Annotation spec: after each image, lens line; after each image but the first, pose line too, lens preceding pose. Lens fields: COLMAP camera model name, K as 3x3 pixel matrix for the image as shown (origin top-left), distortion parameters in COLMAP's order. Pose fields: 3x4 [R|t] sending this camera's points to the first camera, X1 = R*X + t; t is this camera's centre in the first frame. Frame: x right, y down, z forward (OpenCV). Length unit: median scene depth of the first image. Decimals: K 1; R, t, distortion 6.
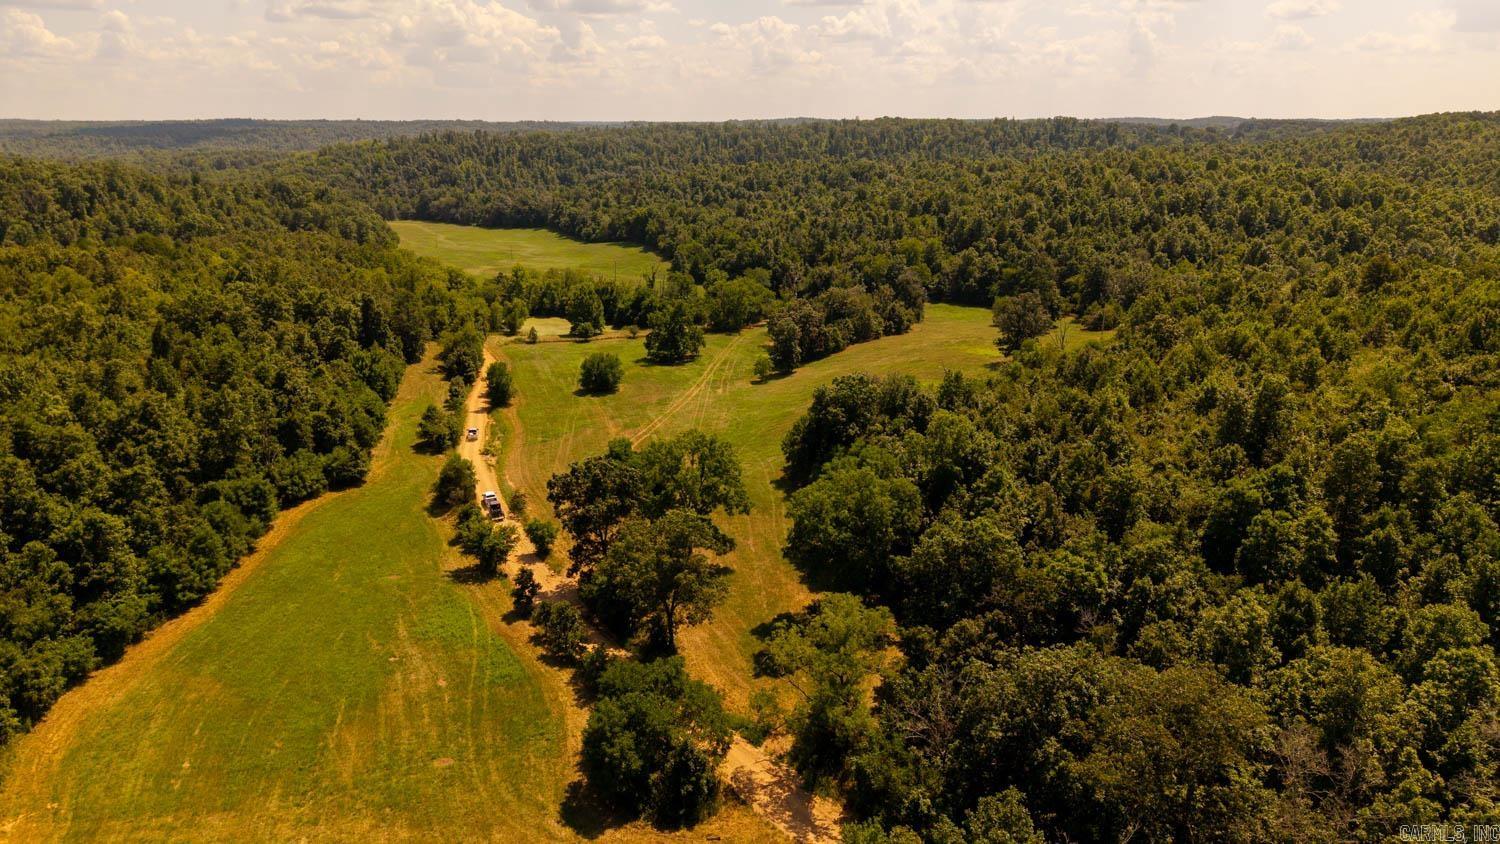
lens RADIAL K [[997.9, 0, 744.0], [0, 997.9, 424.6], [0, 0, 1]] dist [0.041821, -0.043016]
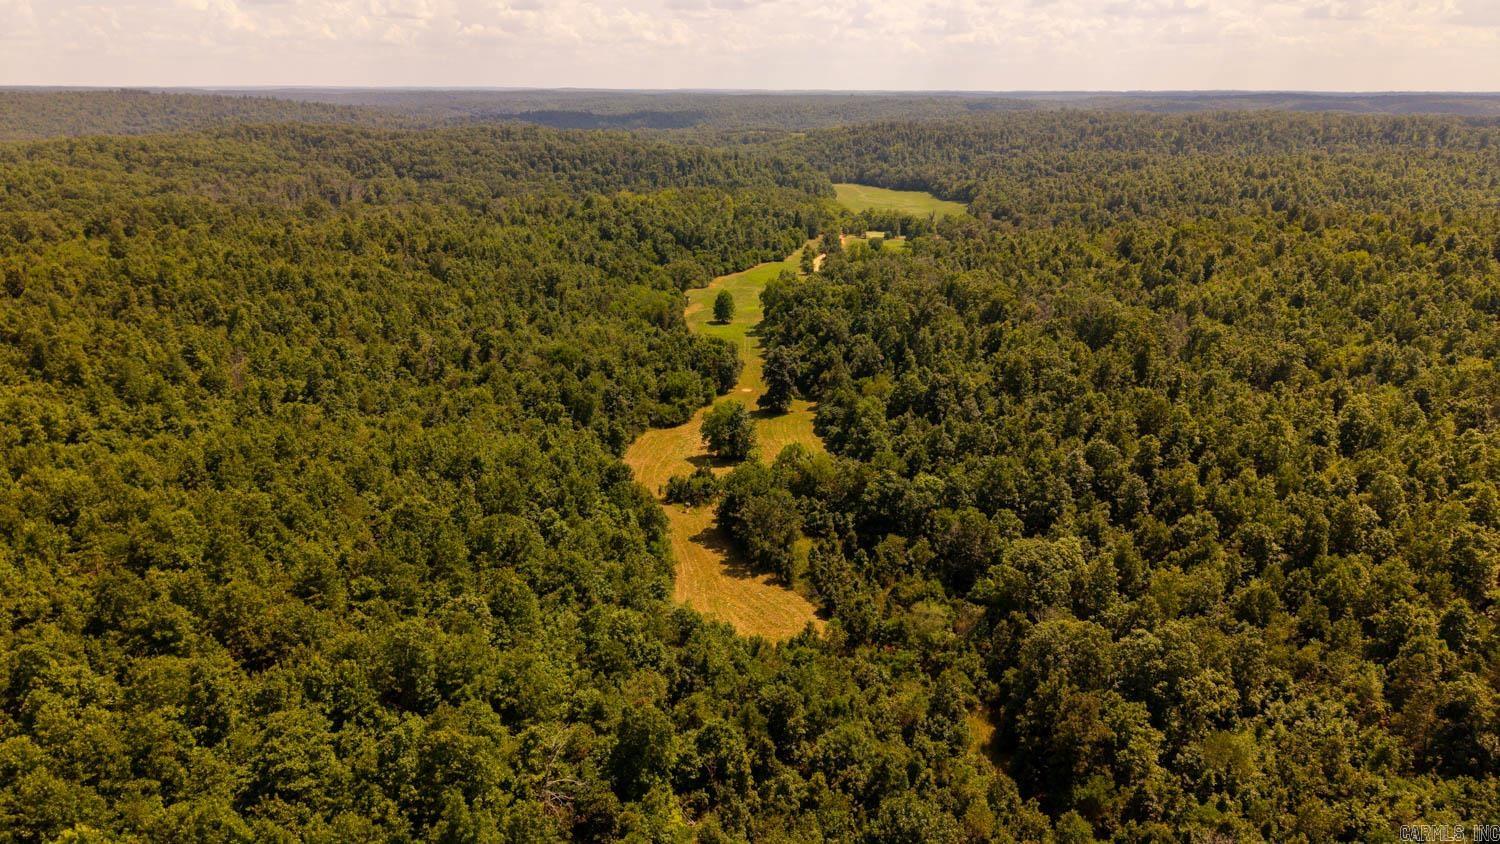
lens RADIAL K [[997.9, 0, 747.8], [0, 997.9, 434.4], [0, 0, 1]] dist [0.041821, -0.043016]
pose [[0.896700, 0.148509, -0.416983, 0.361281], [-0.131699, 0.988887, 0.068980, 0.151257], [0.422593, -0.006938, 0.906293, -0.758955]]
